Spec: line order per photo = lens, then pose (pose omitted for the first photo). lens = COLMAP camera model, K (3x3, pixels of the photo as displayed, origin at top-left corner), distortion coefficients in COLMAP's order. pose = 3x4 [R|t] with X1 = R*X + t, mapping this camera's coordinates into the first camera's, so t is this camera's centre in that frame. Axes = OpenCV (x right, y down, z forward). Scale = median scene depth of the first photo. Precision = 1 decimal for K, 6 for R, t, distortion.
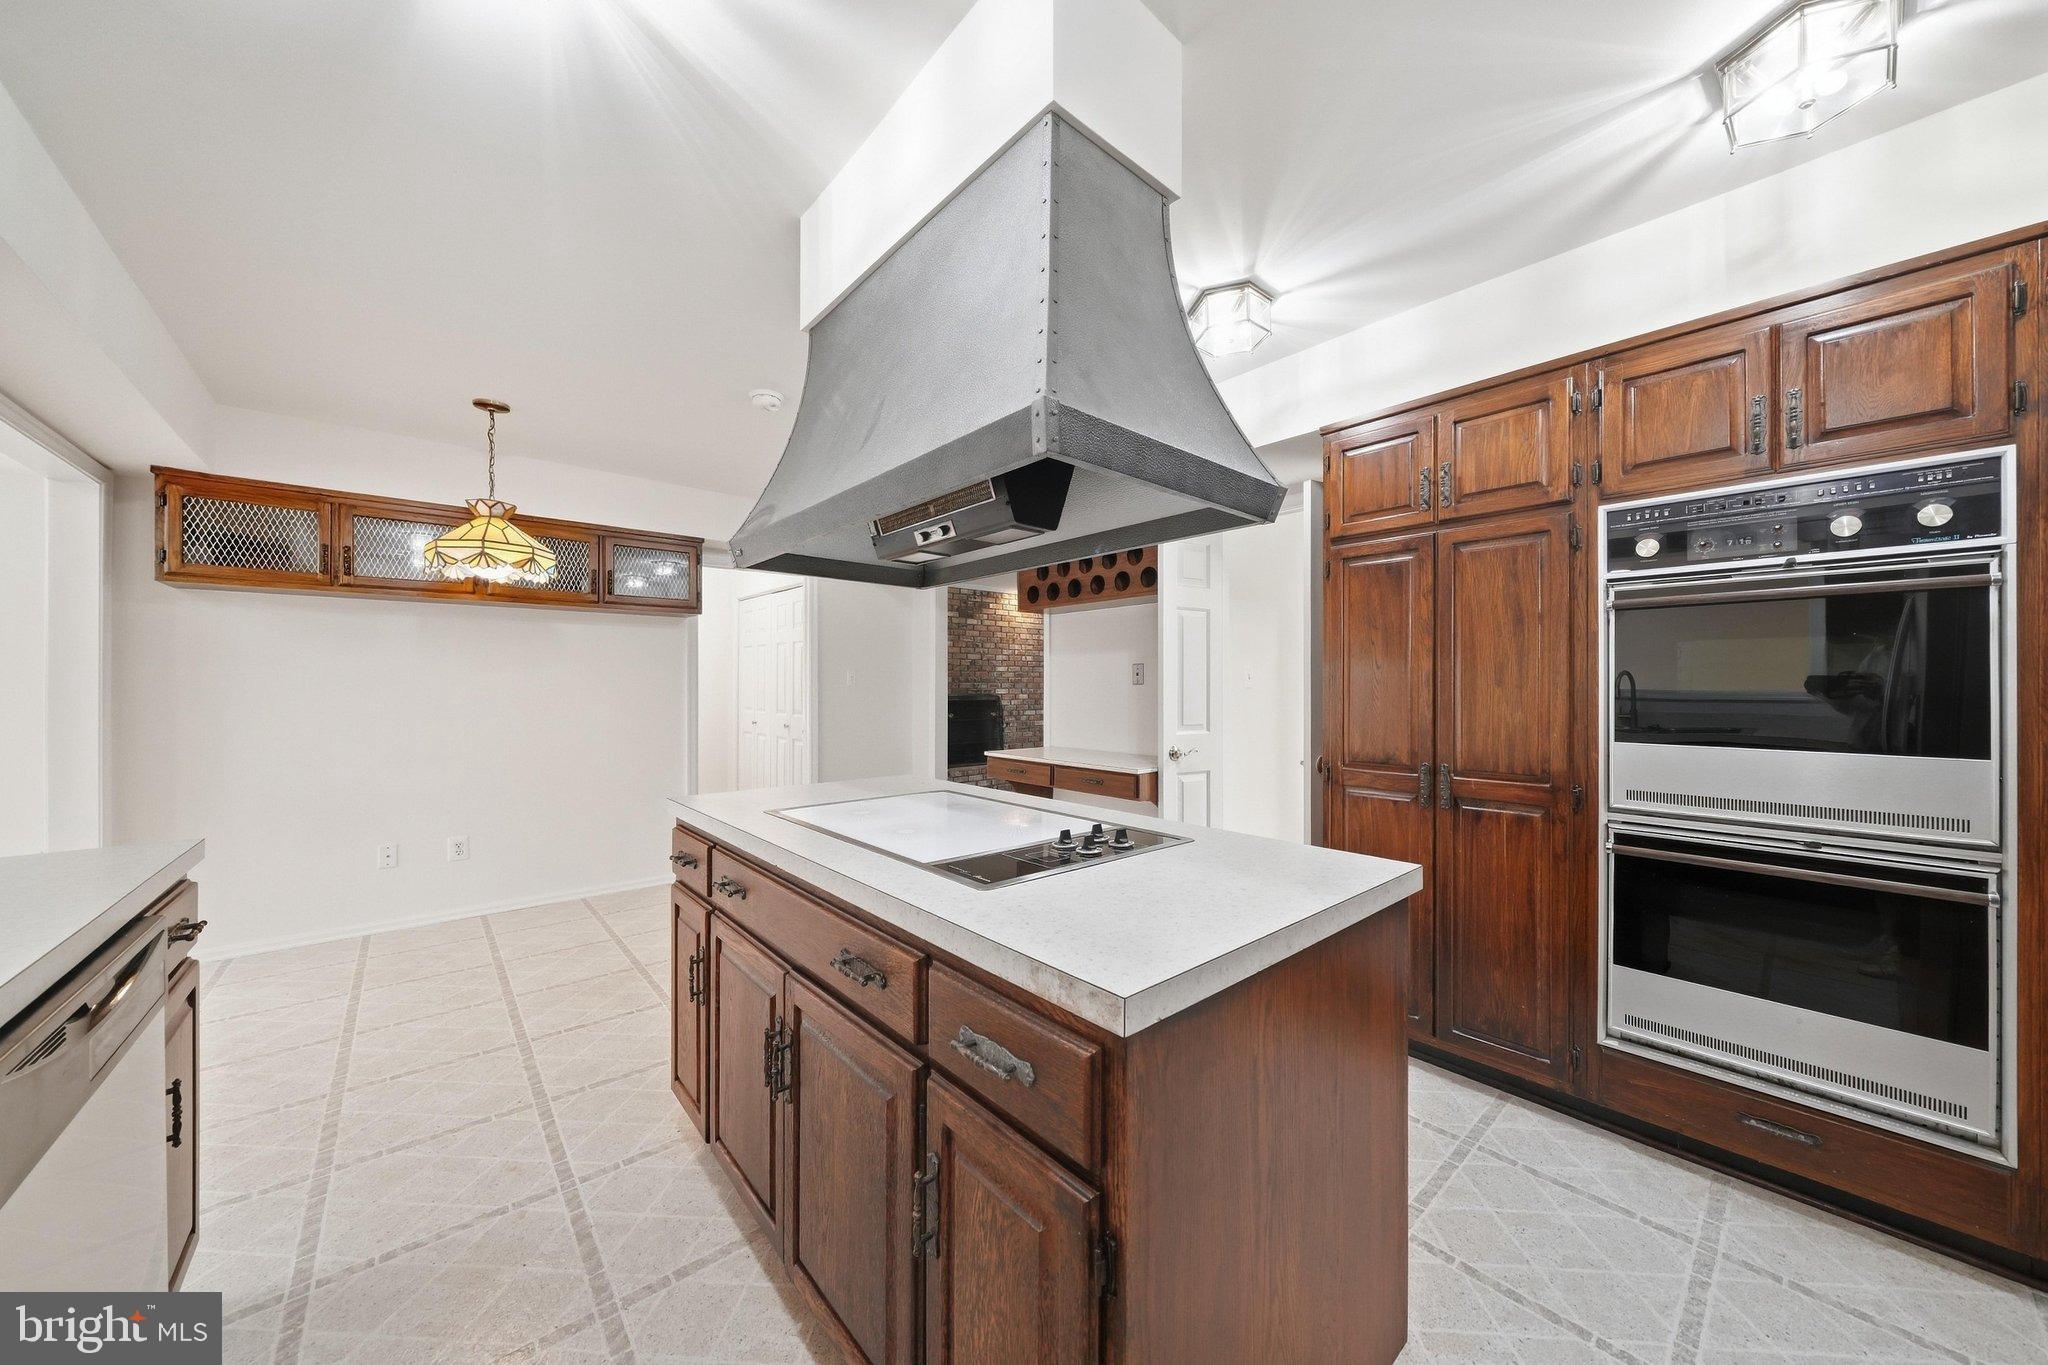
lens RADIAL K [[714.4, 0, 1025.8], [0, 714.4, 669.2], [0, 0, 1]] dist [0.001378, -0.000032]
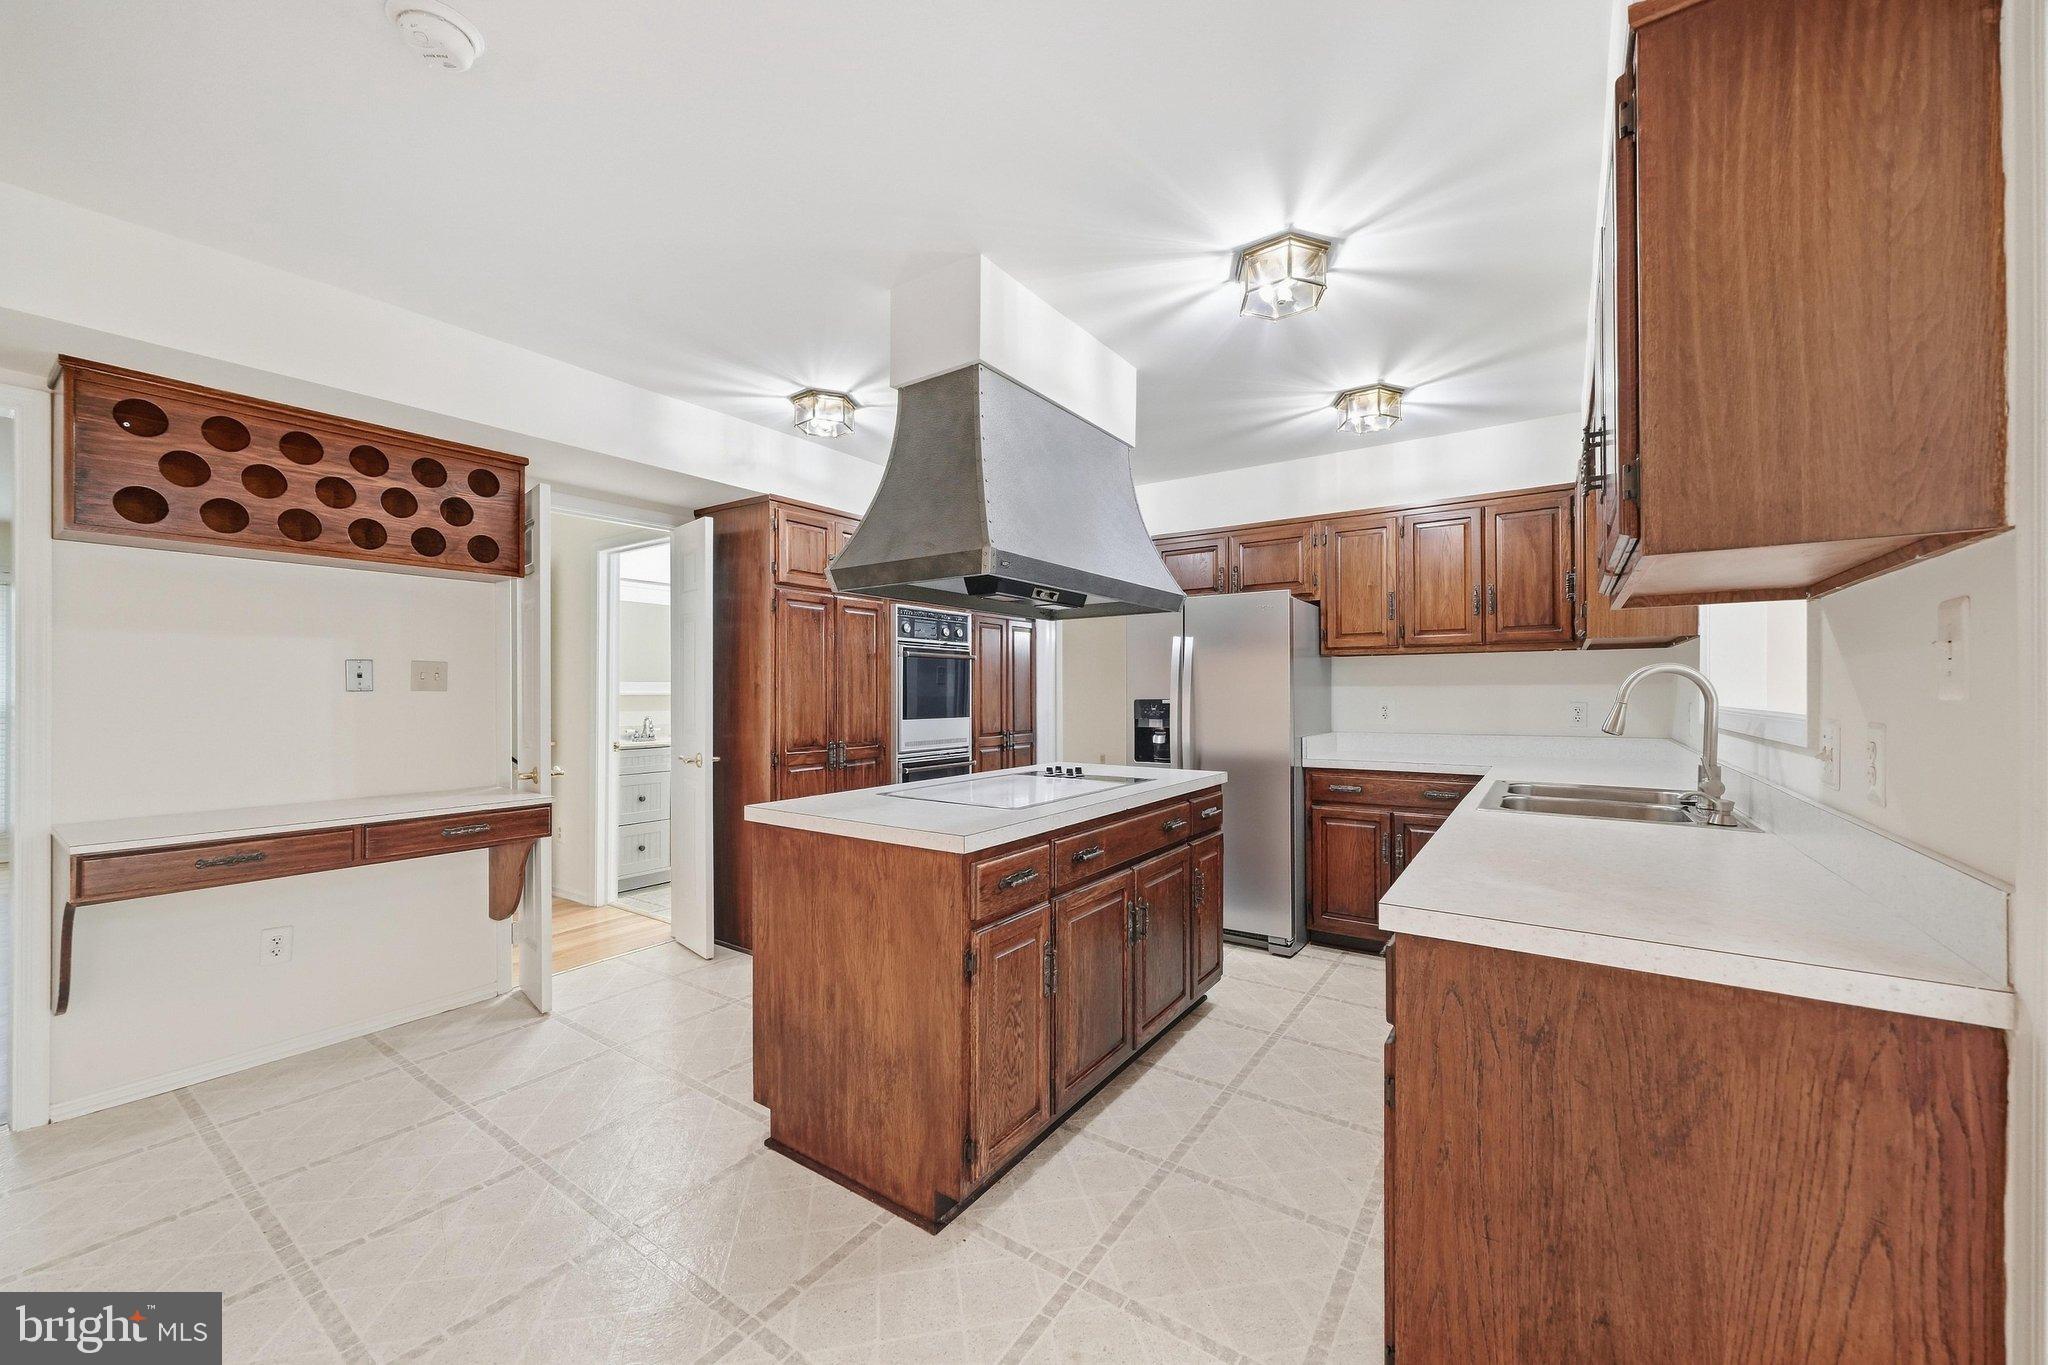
lens RADIAL K [[772.0, 0, 1017.0], [0, 772.0, 690.8], [0, 0, 1]] dist [-0.000045, 0.000050]
pose [[-0.246537, -0.000803, 0.969133, -1.439610], [-0.022771, 0.999728, -0.004965, 0.021982], [-0.968866, -0.023292, -0.246488, 1.245508]]
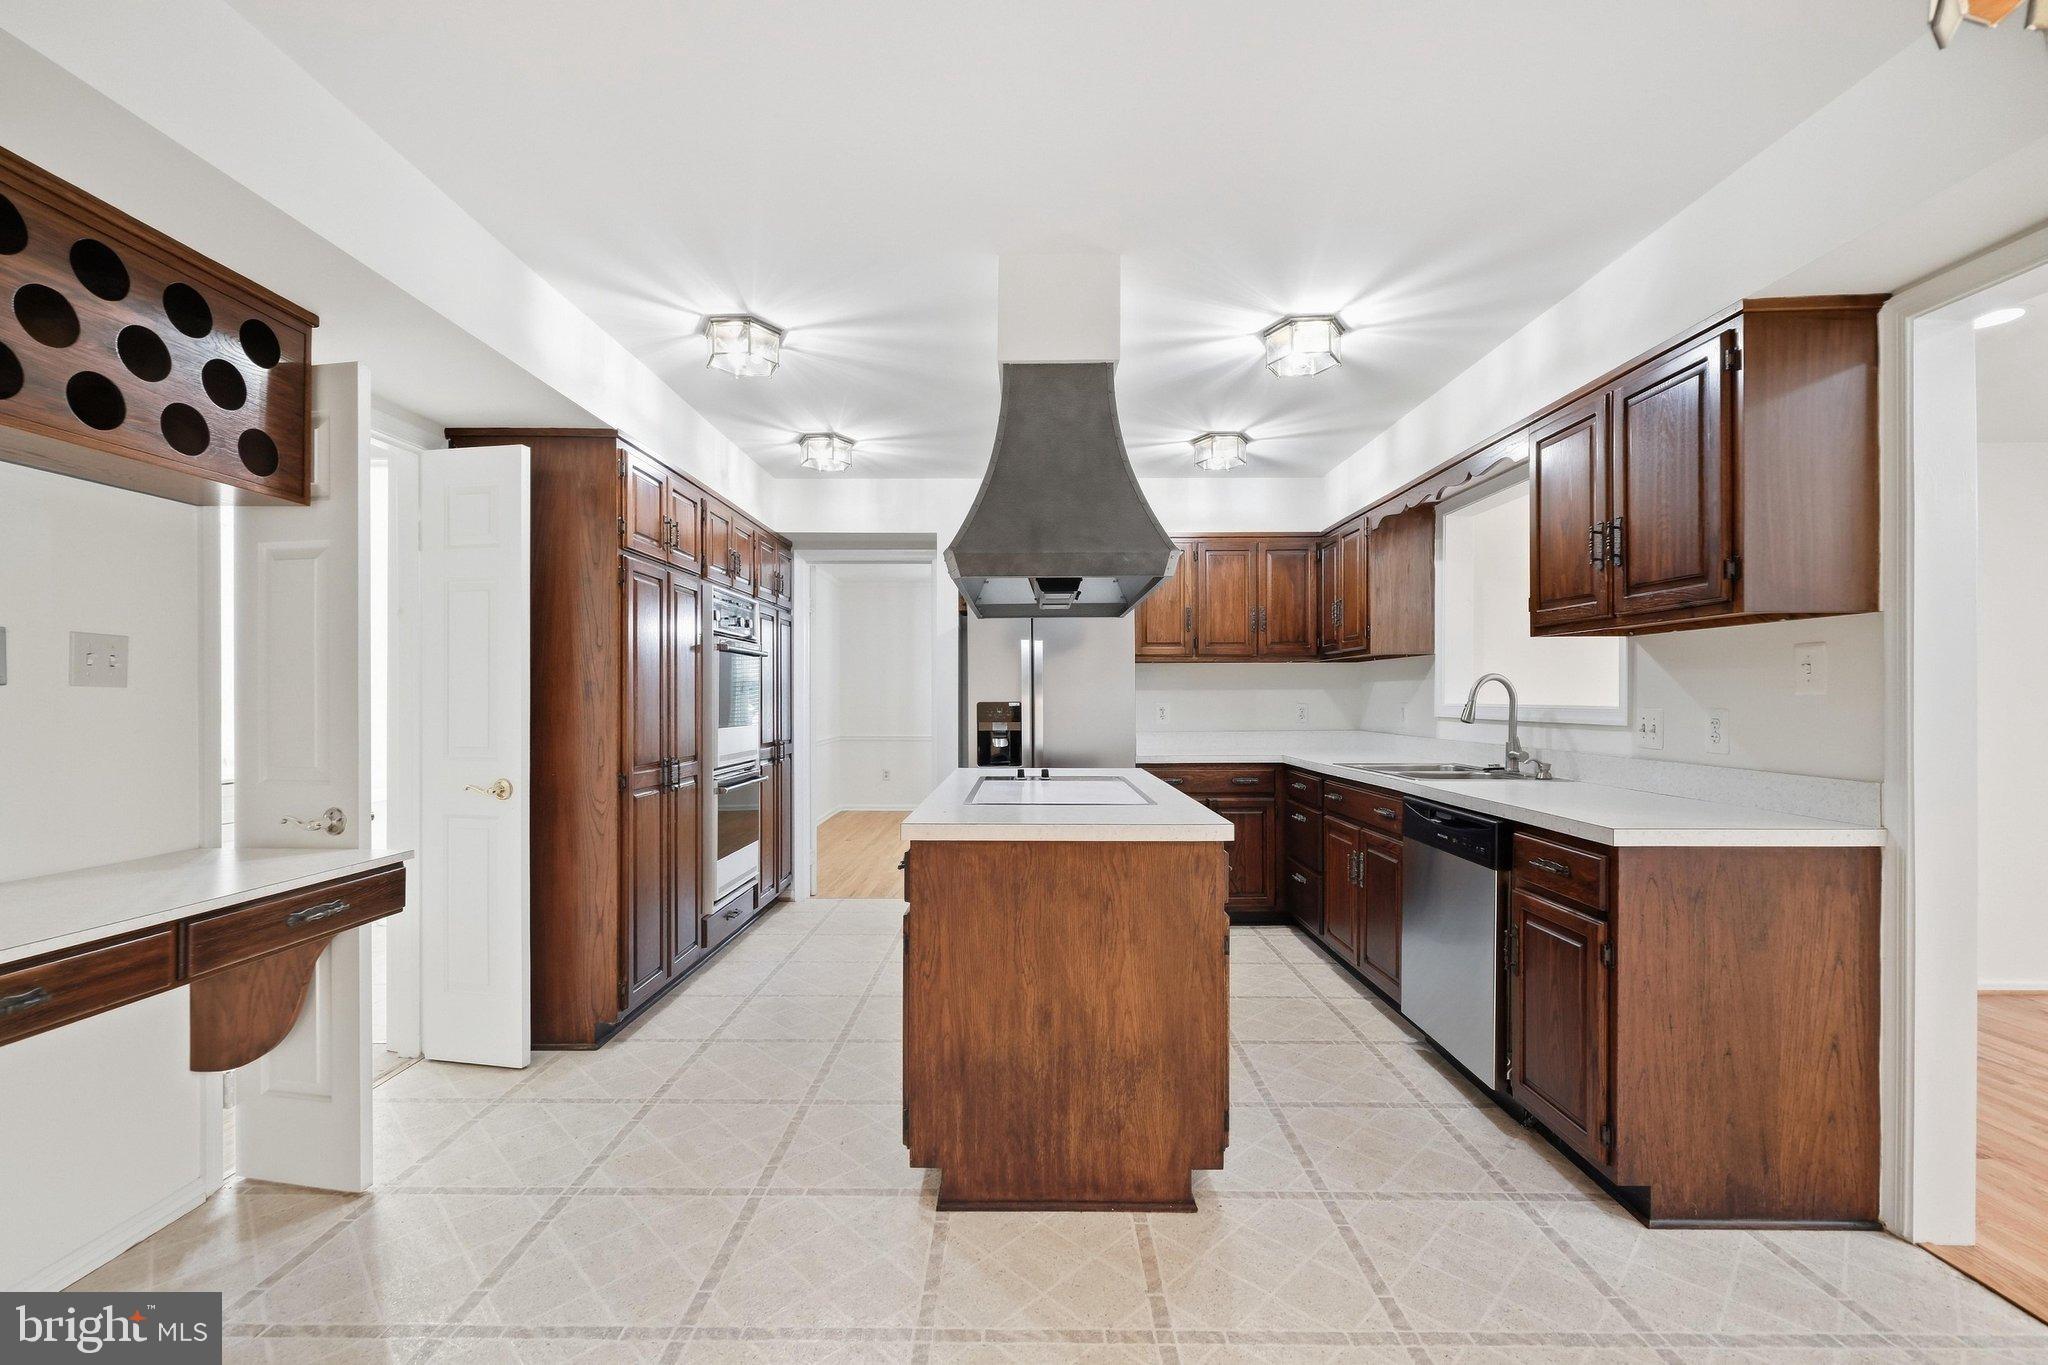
lens RADIAL K [[869.7, 0, 1019.6], [0, 869.7, 696.0], [0, 0, 1]] dist [0.002139, -0.000090]
pose [[-0.751232, -0.000008, 0.660038, -1.060662], [-0.017078, 0.999665, -0.019426, 0.054613], [-0.659817, -0.025866, -0.750981, 2.092687]]
